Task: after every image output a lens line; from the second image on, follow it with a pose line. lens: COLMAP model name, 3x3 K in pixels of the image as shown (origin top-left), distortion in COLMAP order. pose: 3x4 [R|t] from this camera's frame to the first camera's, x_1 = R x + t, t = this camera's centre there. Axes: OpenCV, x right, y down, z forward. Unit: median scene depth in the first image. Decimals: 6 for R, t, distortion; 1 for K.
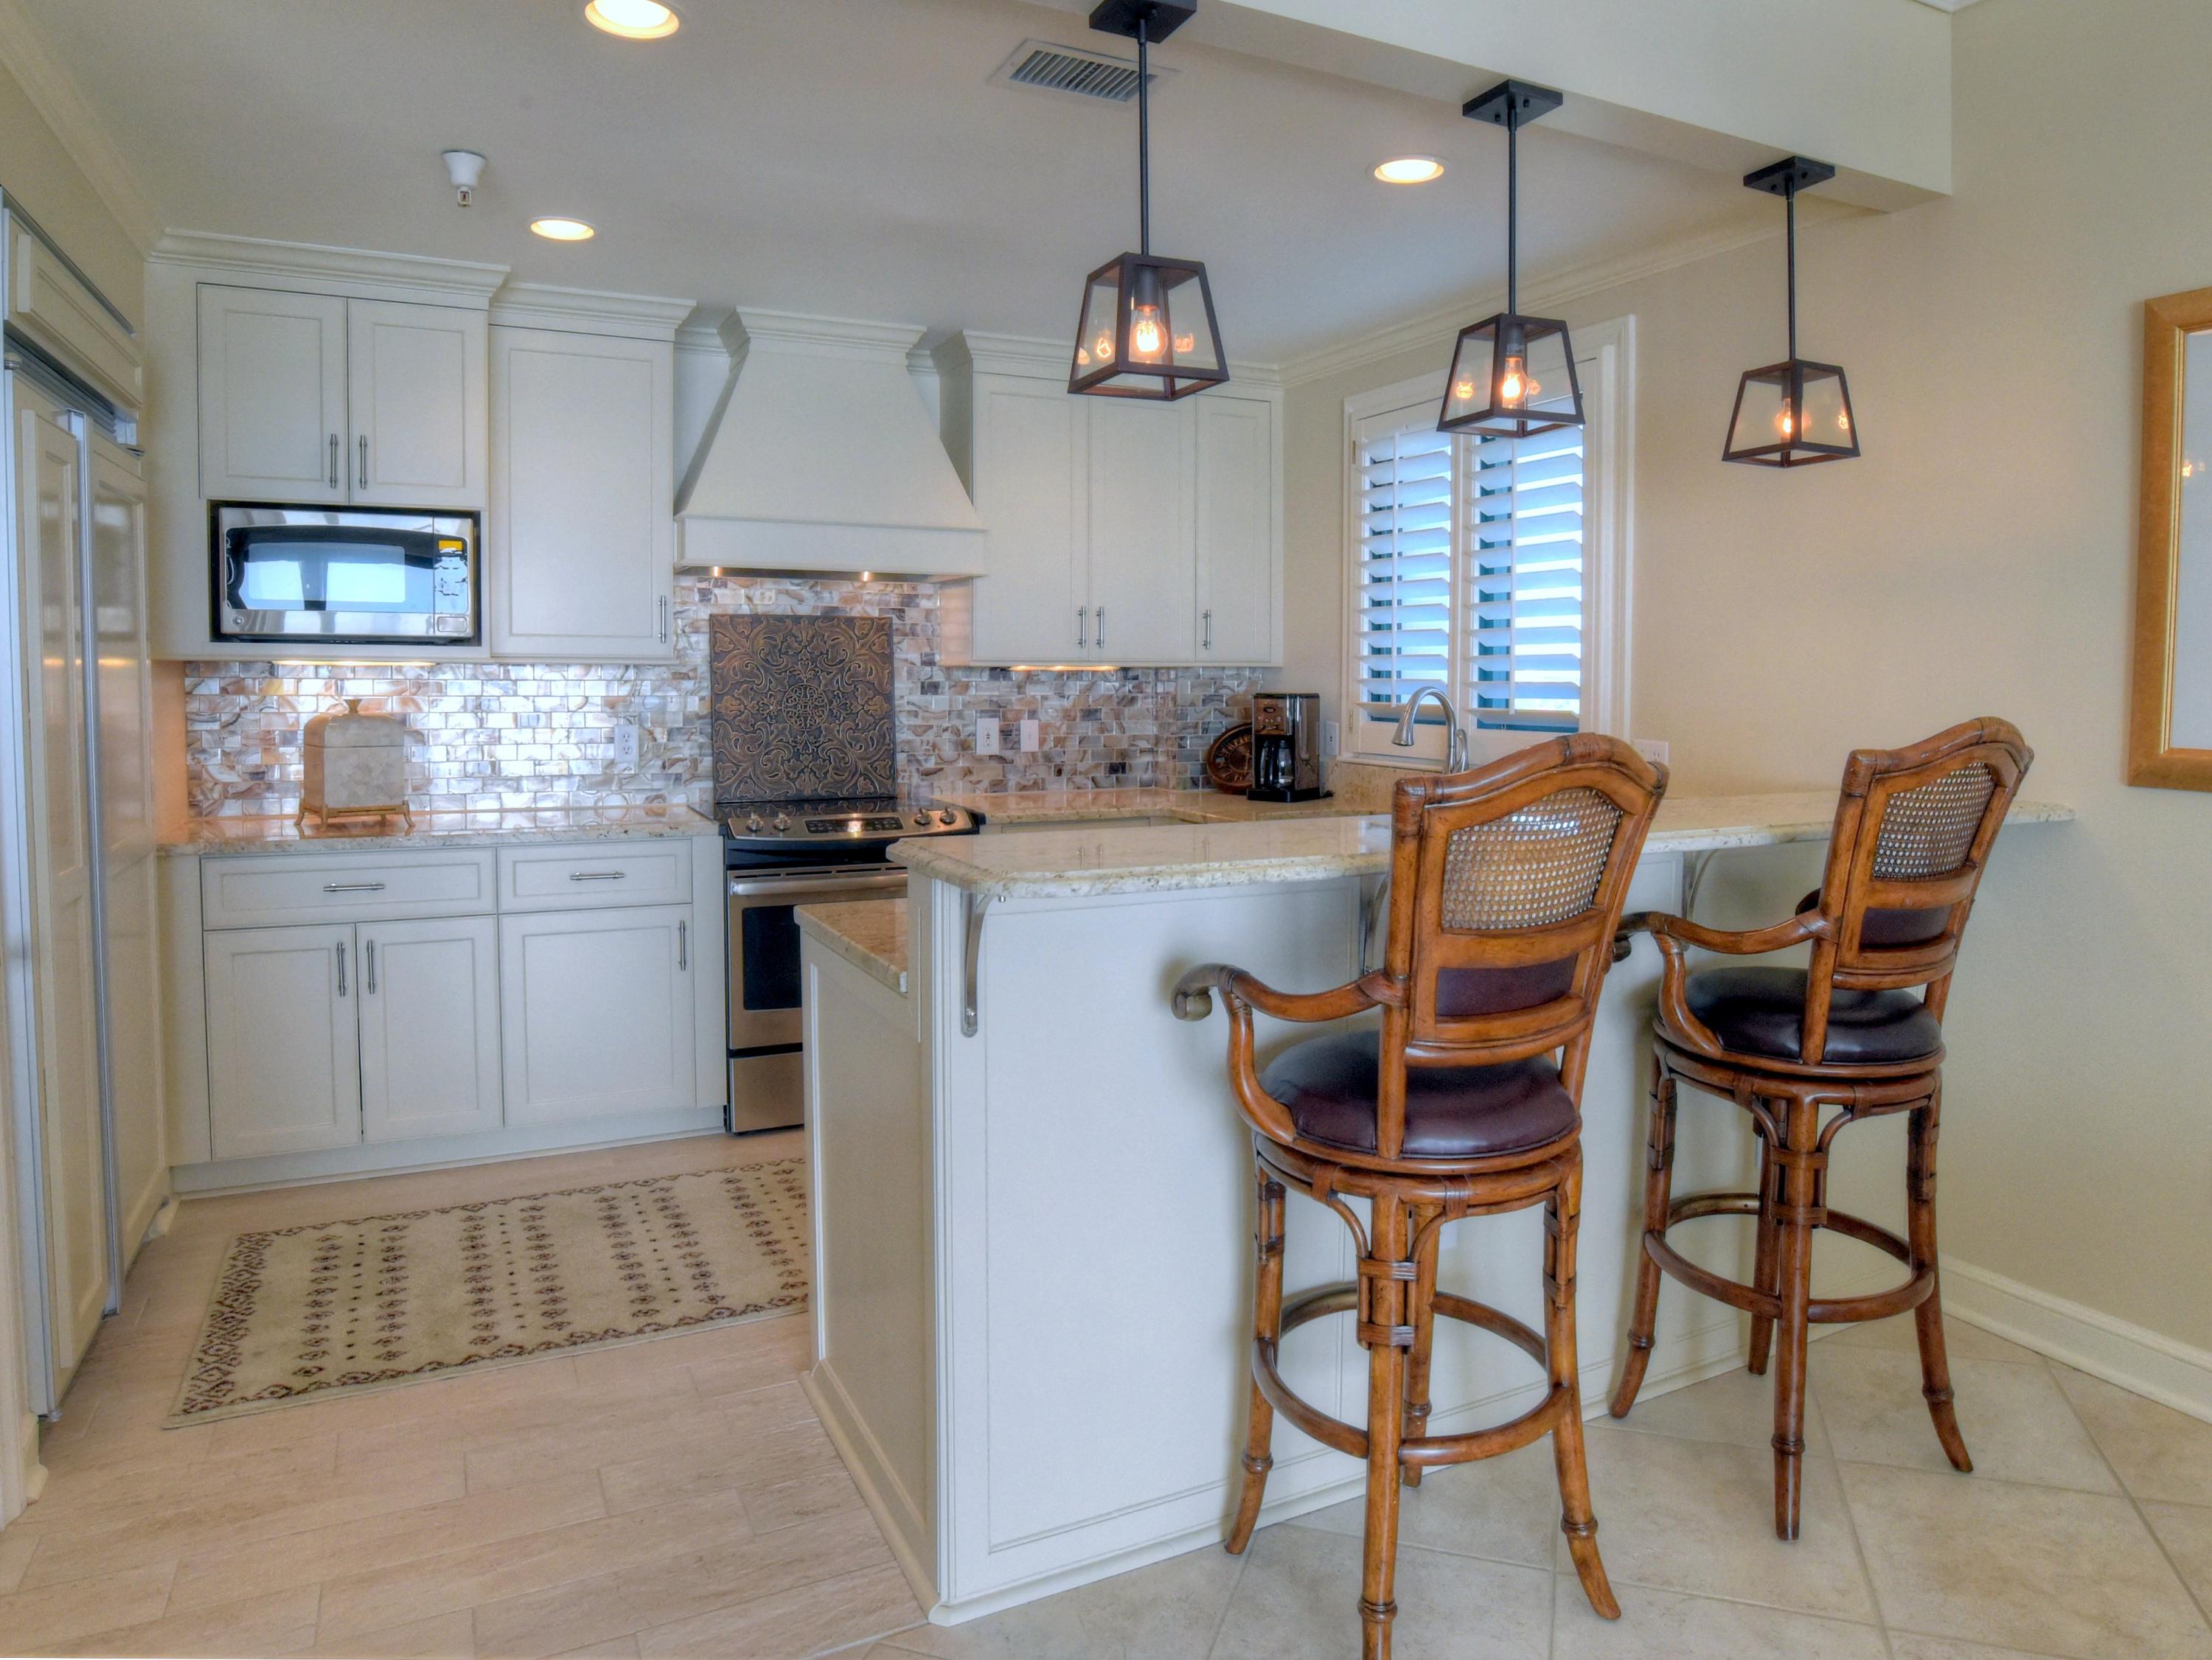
lens RADIAL K [[1395.9, 0, 1105.3], [0, 1395.9, 738.0], [0, 0, 1]] dist [-0.037887, -0.000384]
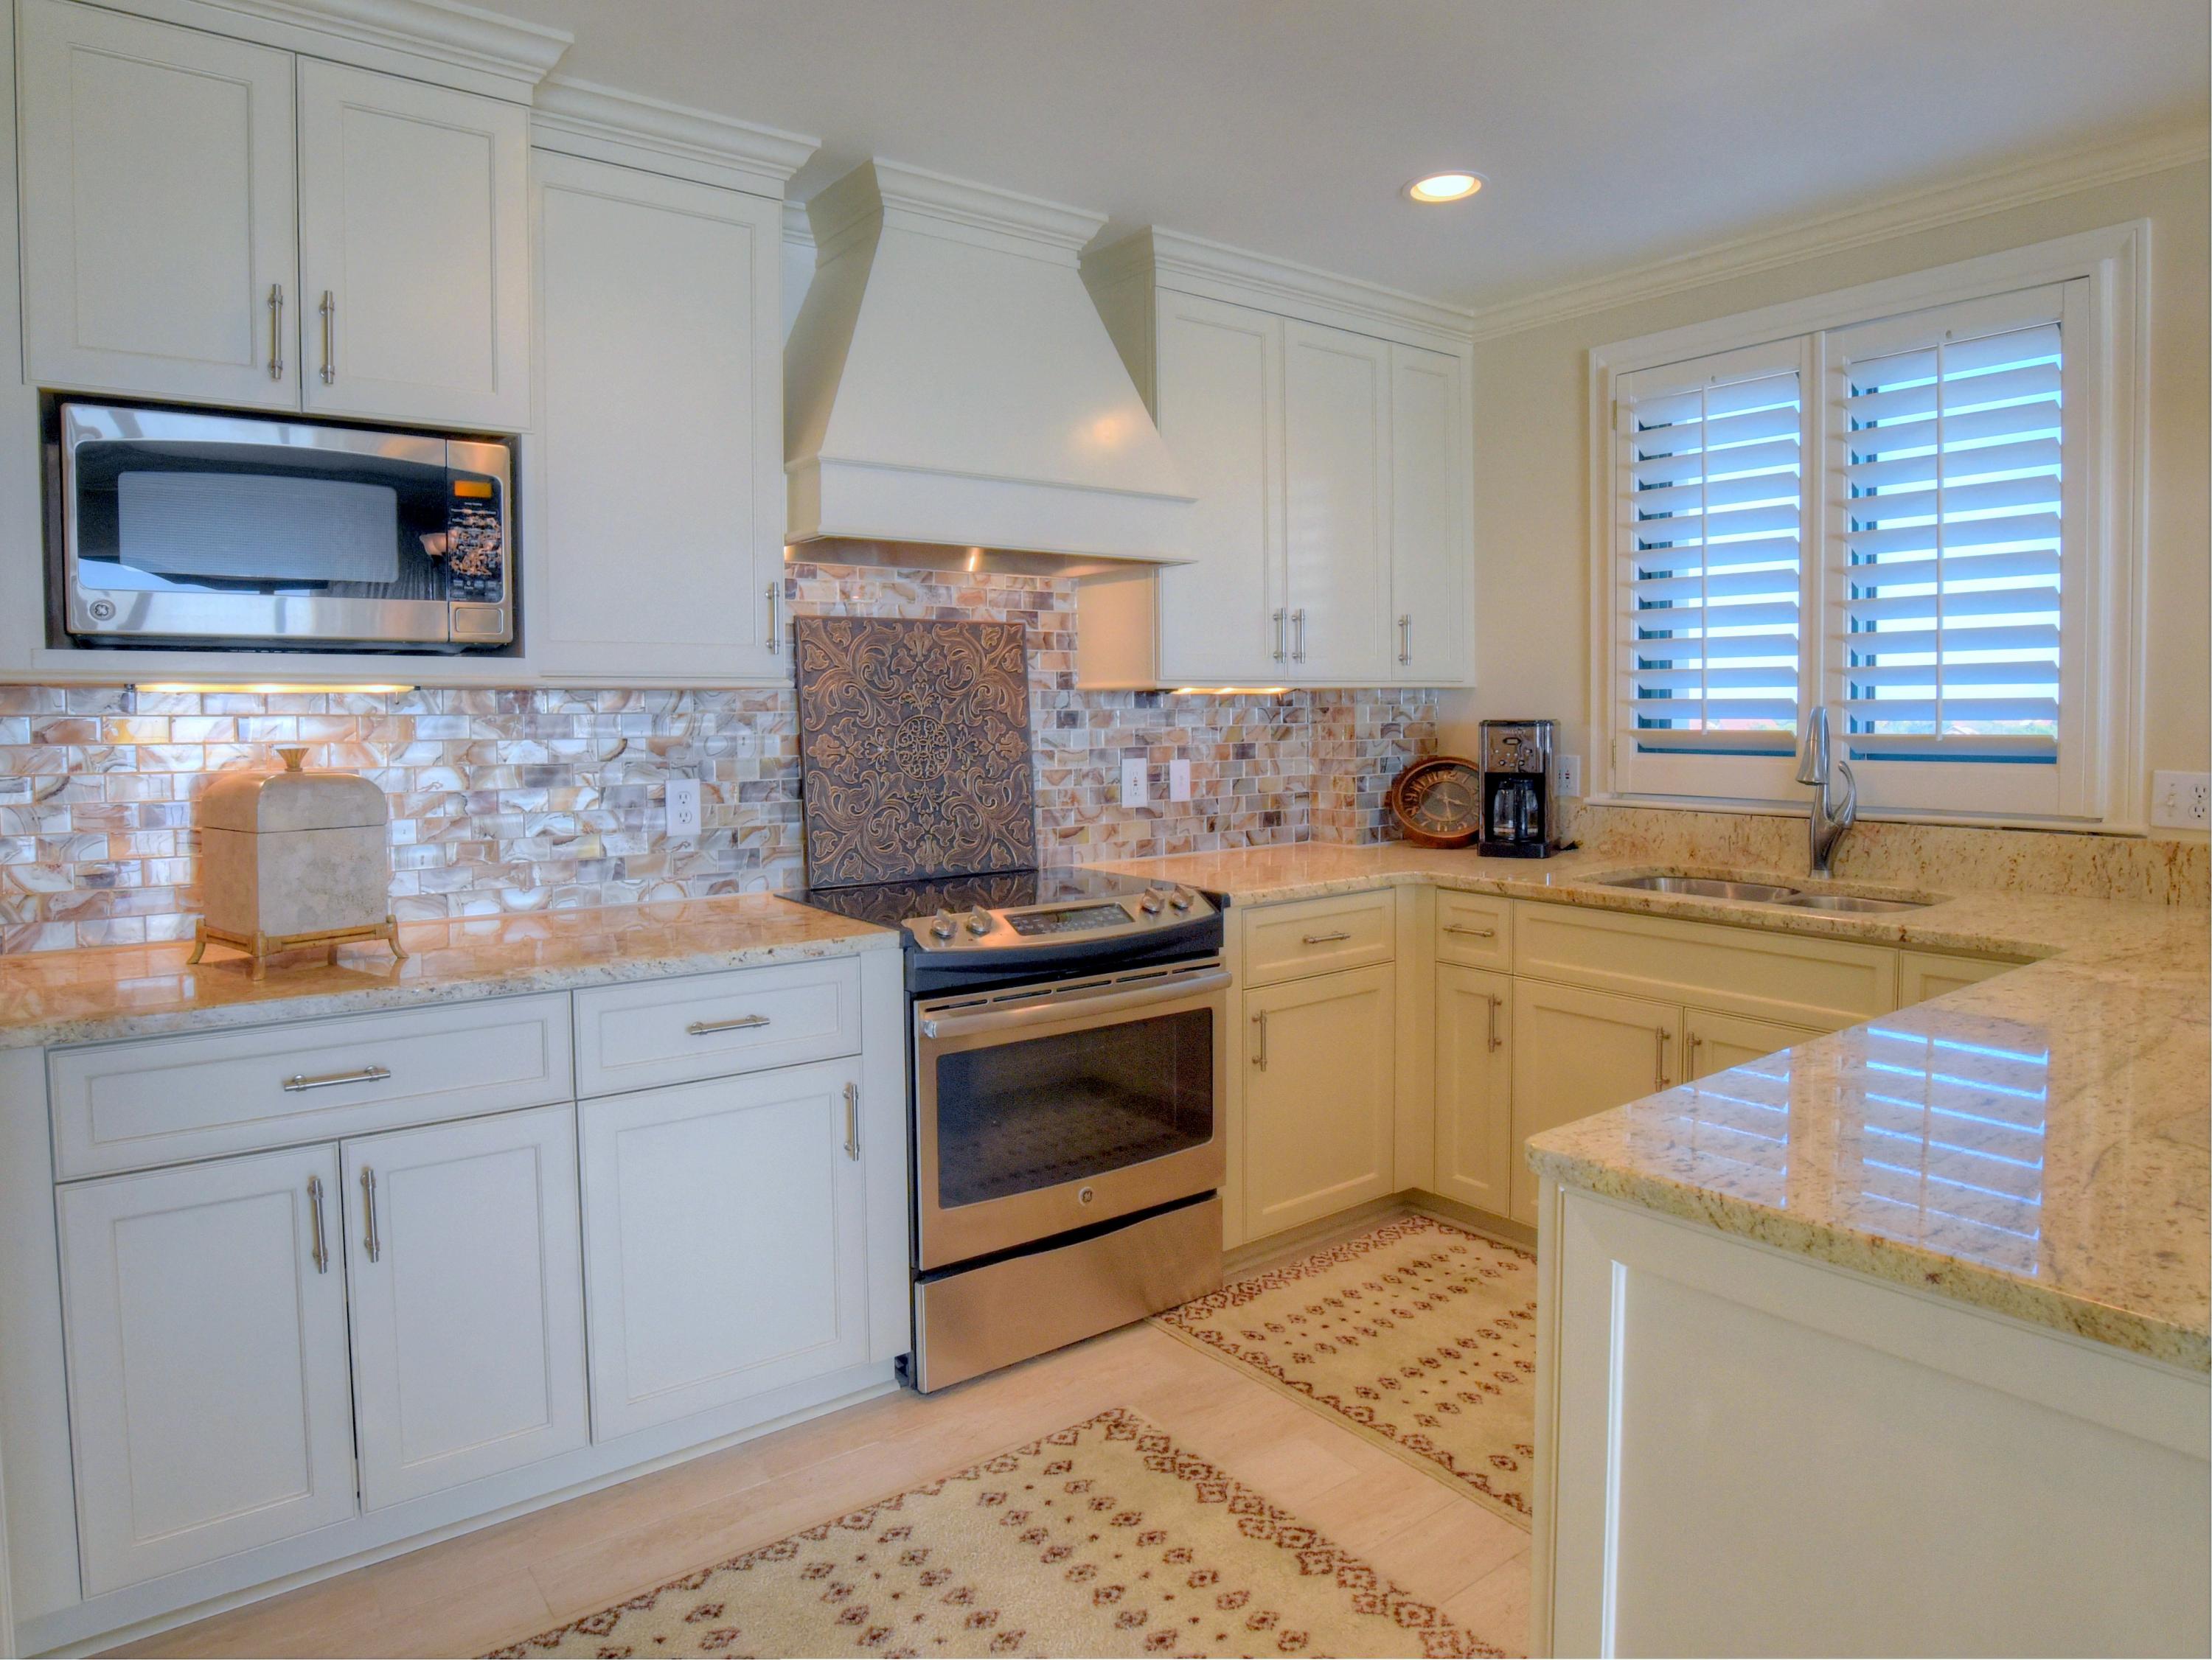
lens RADIAL K [[1354.4, 0, 1105.2], [0, 1354.4, 768.6], [0, 0, 1]] dist [-0.044834, 0.003614]
pose [[0.981003, -0.021567, 0.192790, -0.261889], [0.022122, 0.999755, -0.000725, -0.009415], [-0.192727, 0.004977, 0.981240, 0.310756]]
